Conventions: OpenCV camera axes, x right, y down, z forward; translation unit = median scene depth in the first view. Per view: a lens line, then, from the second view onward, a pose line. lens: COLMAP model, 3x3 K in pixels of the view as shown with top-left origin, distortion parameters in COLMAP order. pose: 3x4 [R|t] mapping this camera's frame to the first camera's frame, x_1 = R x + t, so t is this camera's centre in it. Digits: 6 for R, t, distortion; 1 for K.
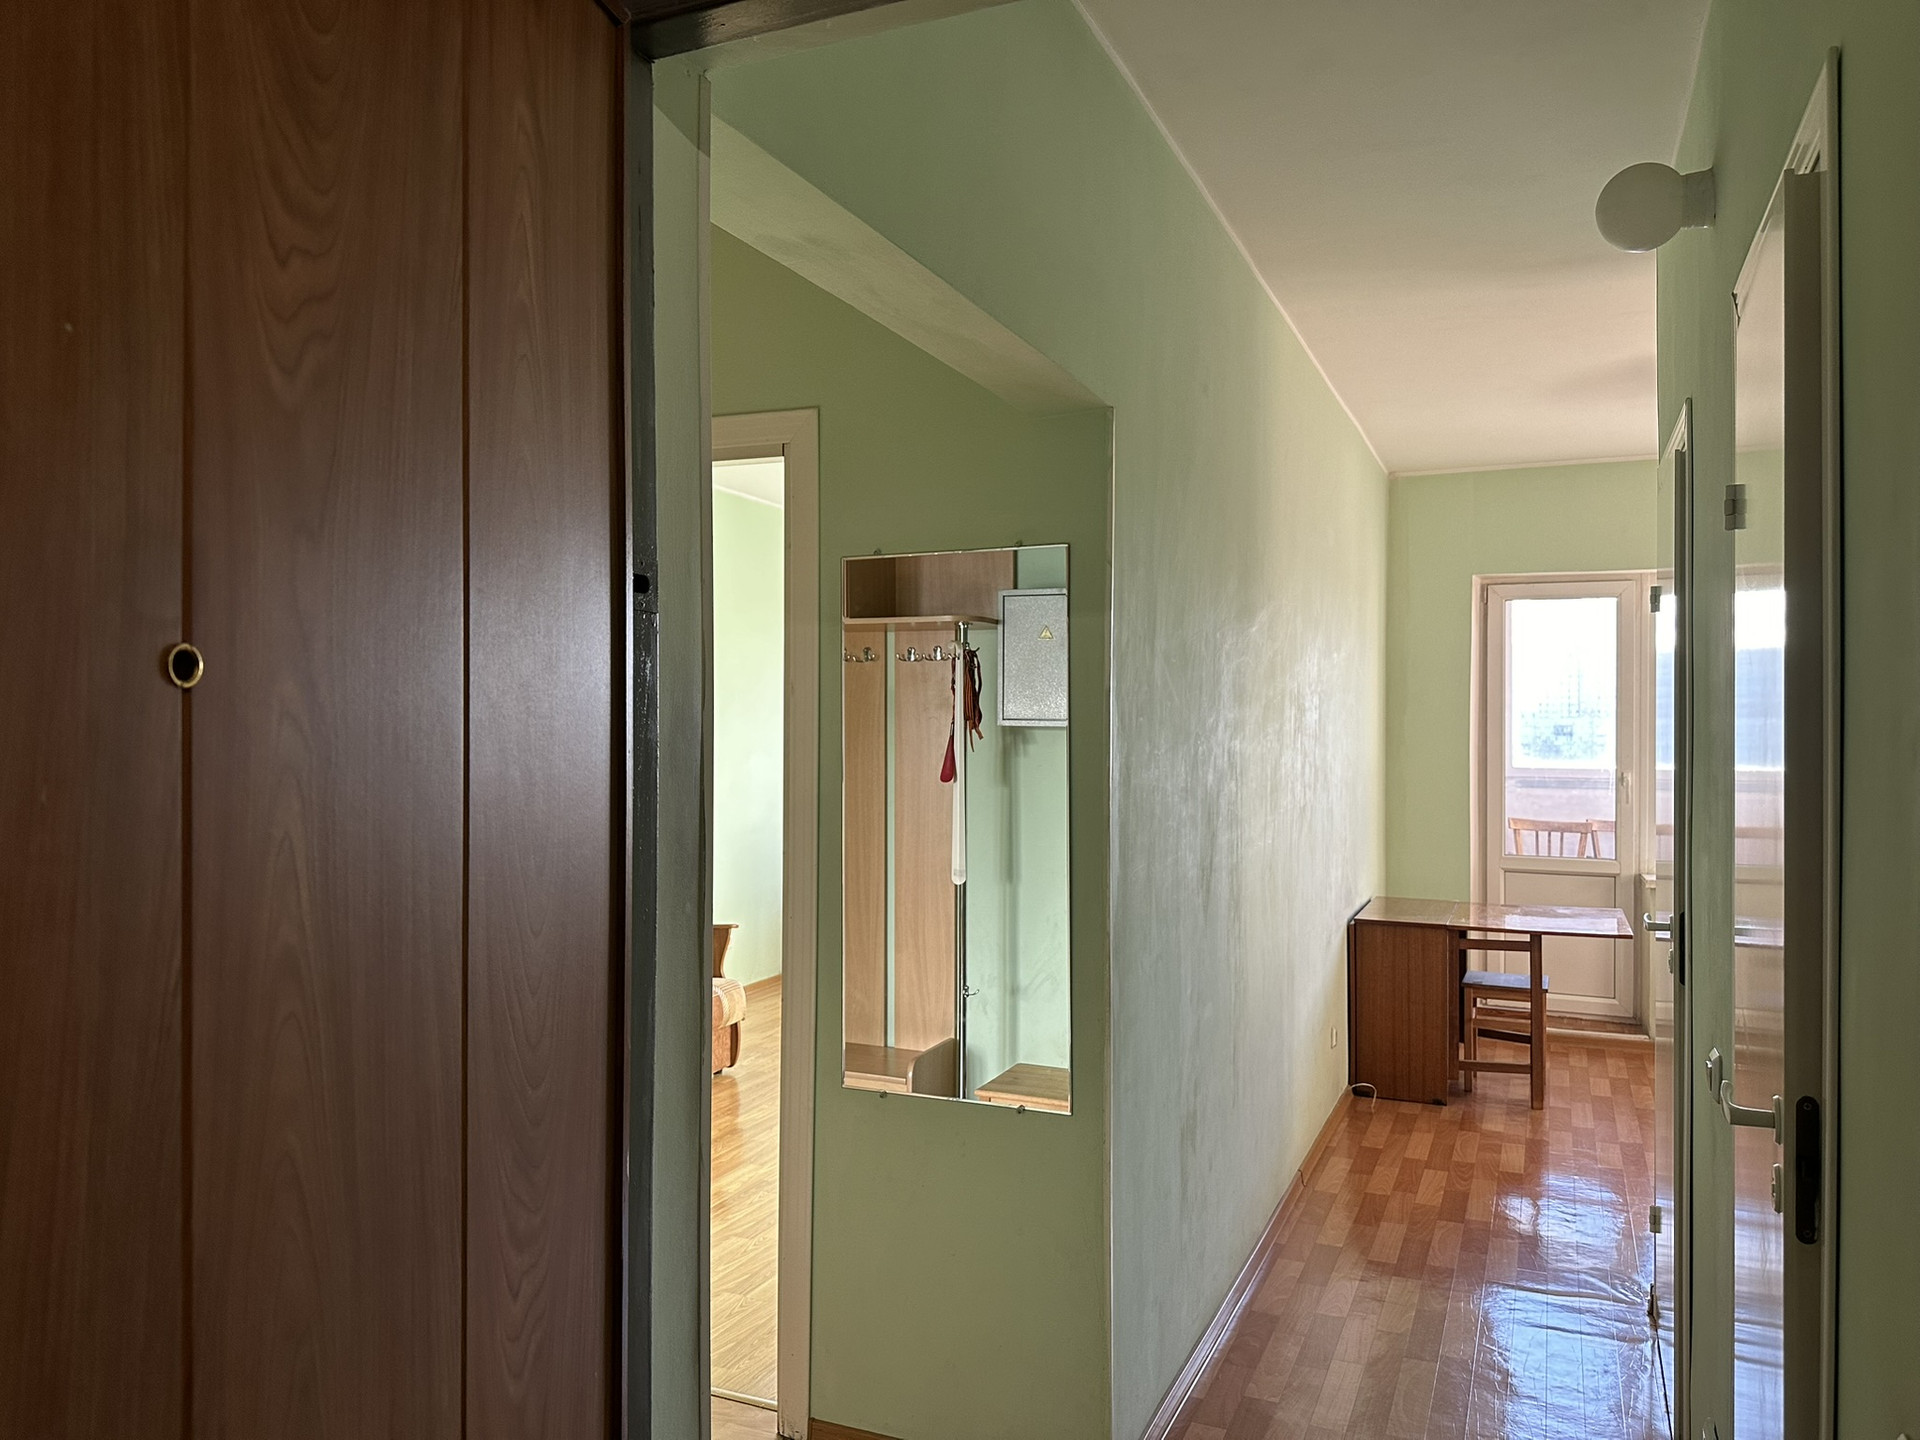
lens RADIAL K [[1365.7, 0, 953.3], [0, 1365.7, 712.7], [0, 0, 1]] dist [0.036598, -0.028849]
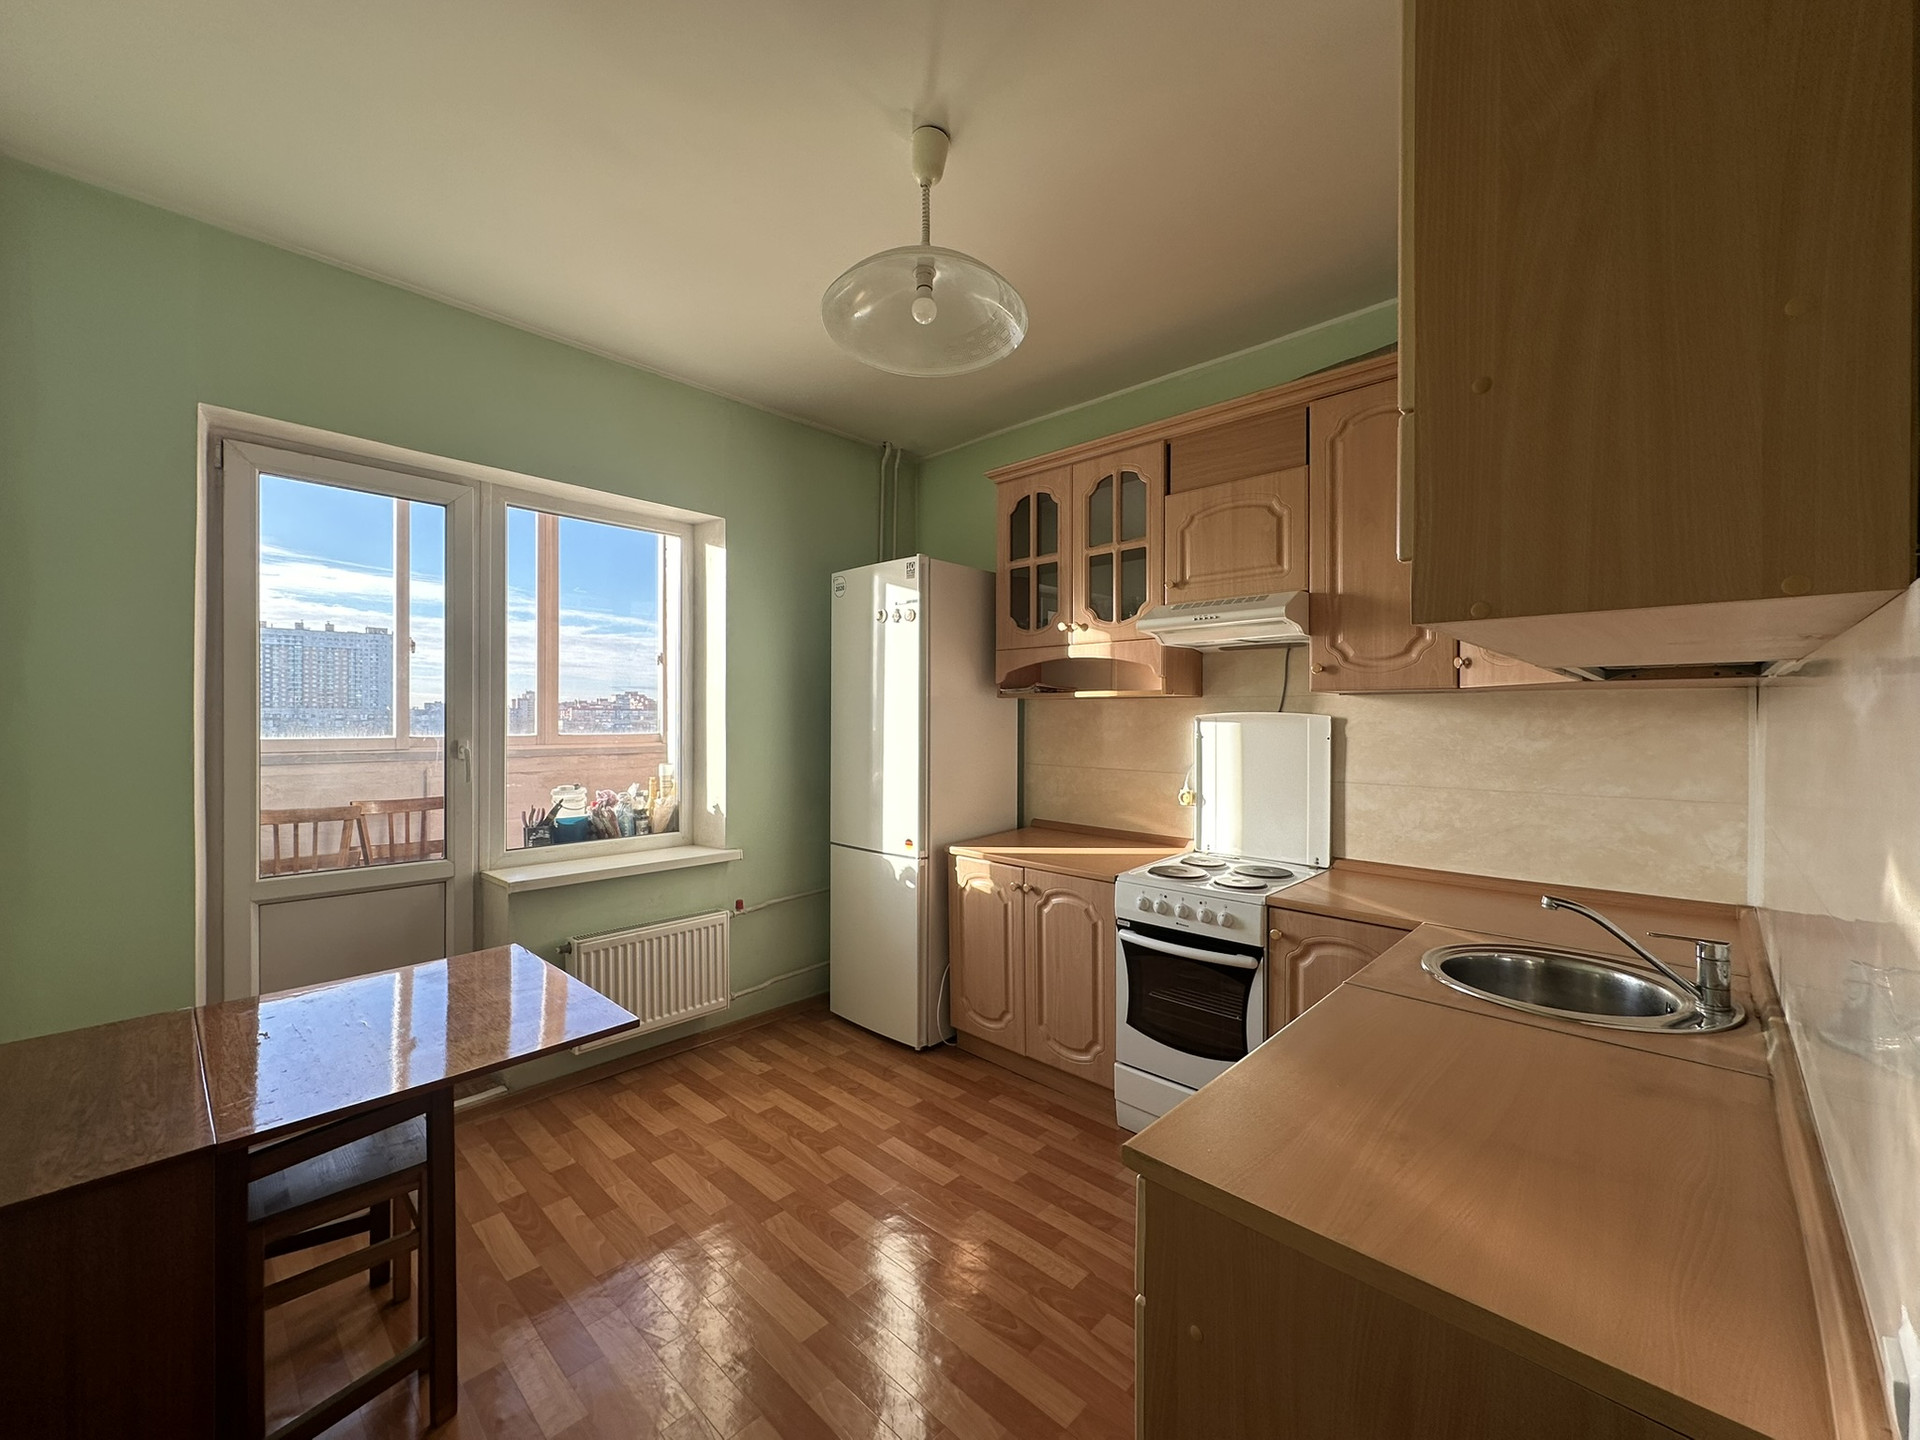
lens RADIAL K [[767.2, 0, 963.0], [0, 767.2, 715.1], [0, 0, 1]] dist [0.000944, 0.000150]
pose [[0.336824, 0.004672, 0.941556, 0.240130], [-0.009751, 0.999951, -0.001473, 0.036329], [-0.941517, -0.008685, 0.336853, 0.771782]]
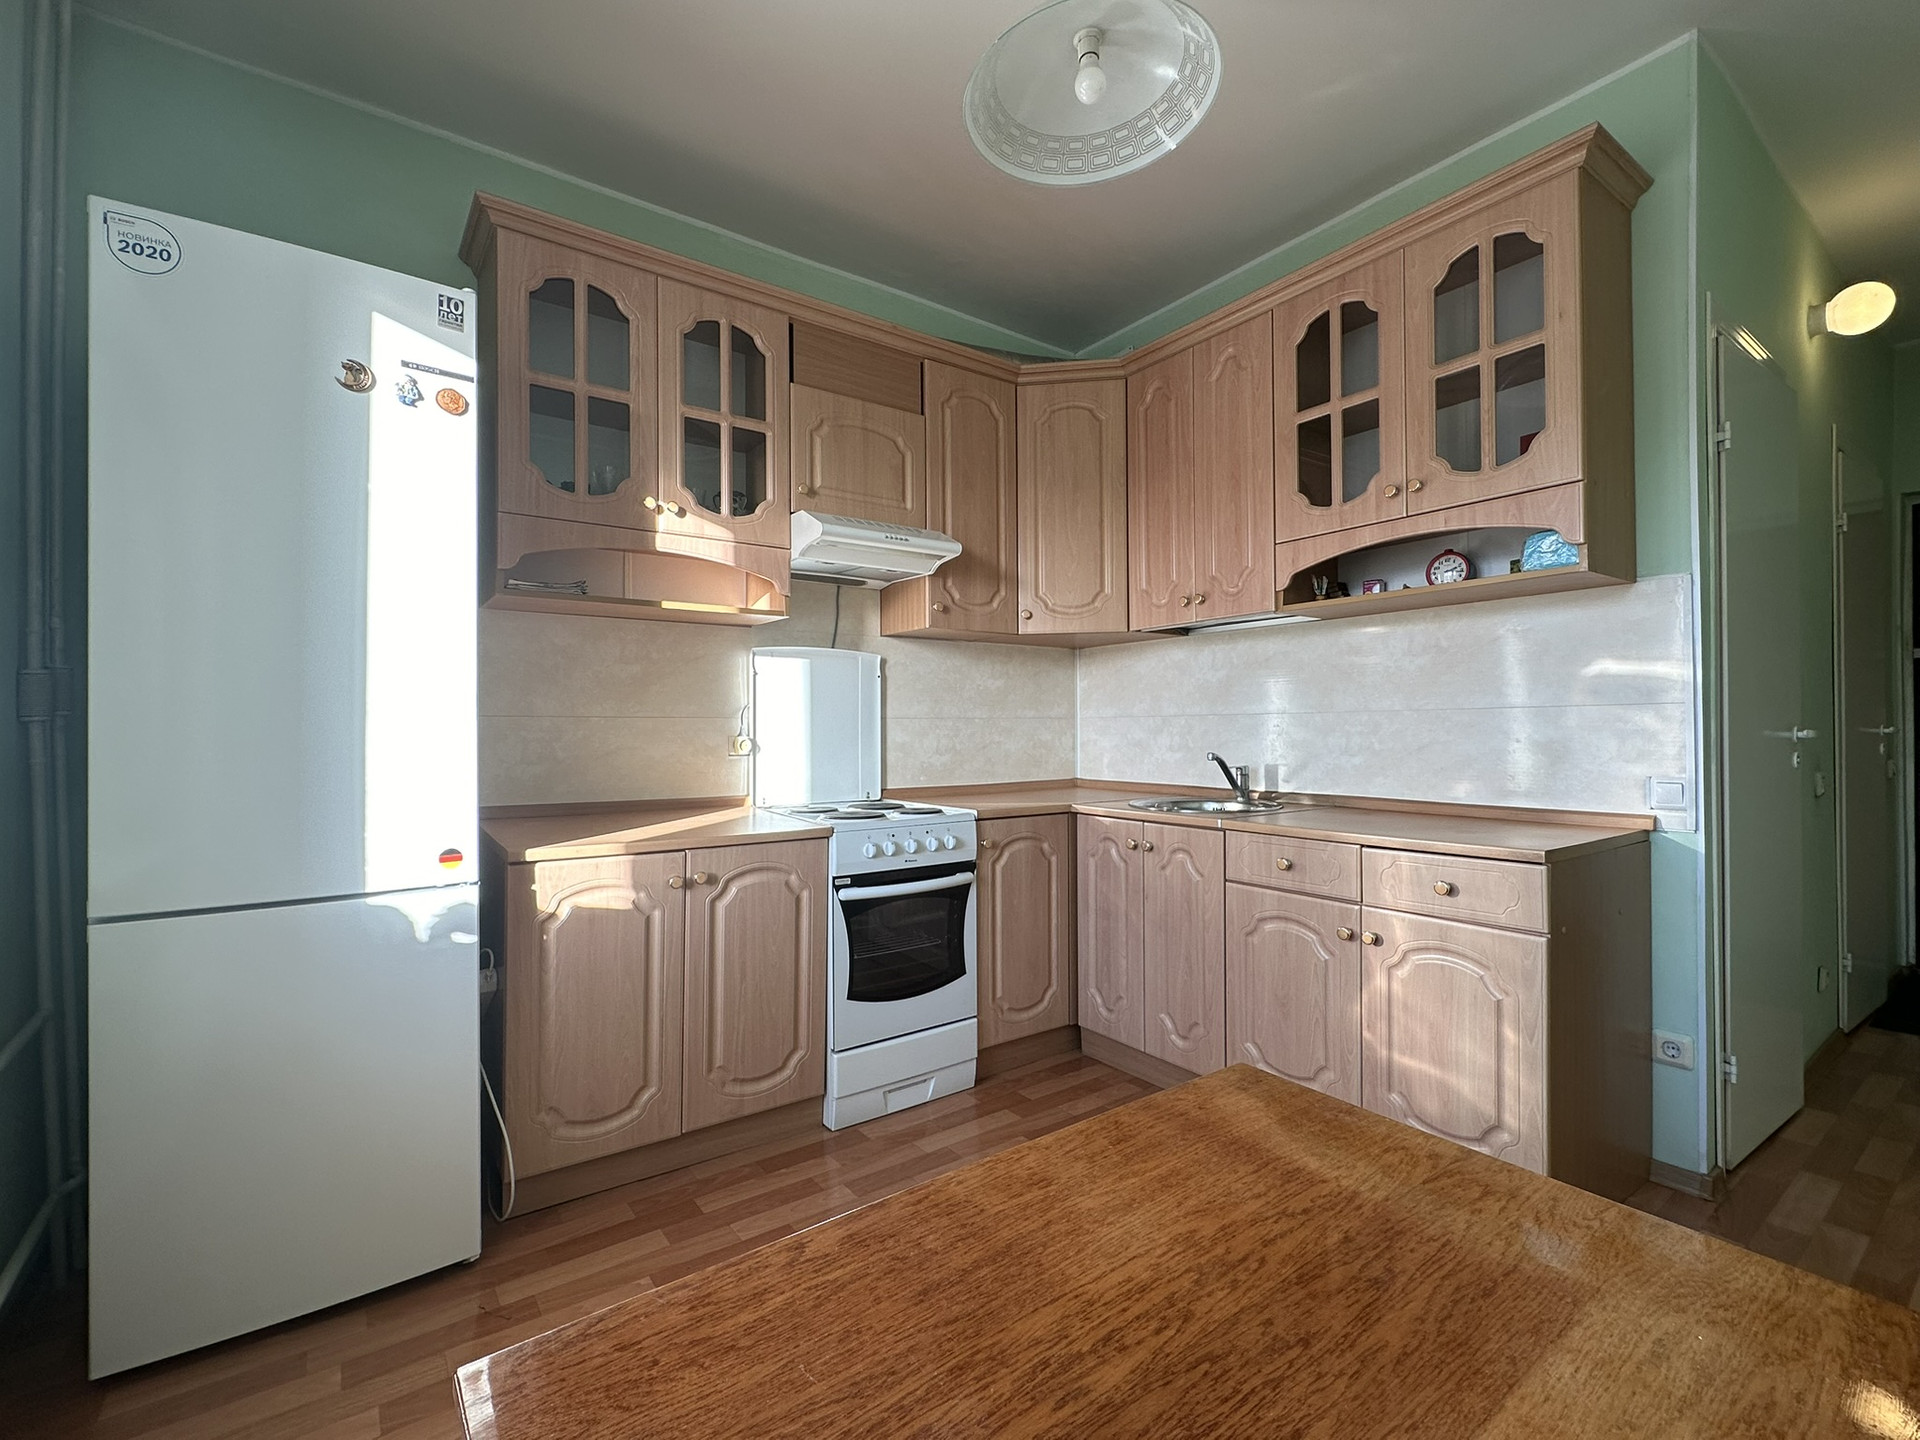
lens RADIAL K [[852.8, 0, 957.3], [0, 852.8, 720.2], [0, 0, 1]] dist [-0.006809, 0.001695]
pose [[-0.864363, 0.010357, 0.502762, 0.656517], [0.003366, 0.999885, -0.014811, 0.137112], [-0.502857, -0.011110, -0.864298, 1.606955]]
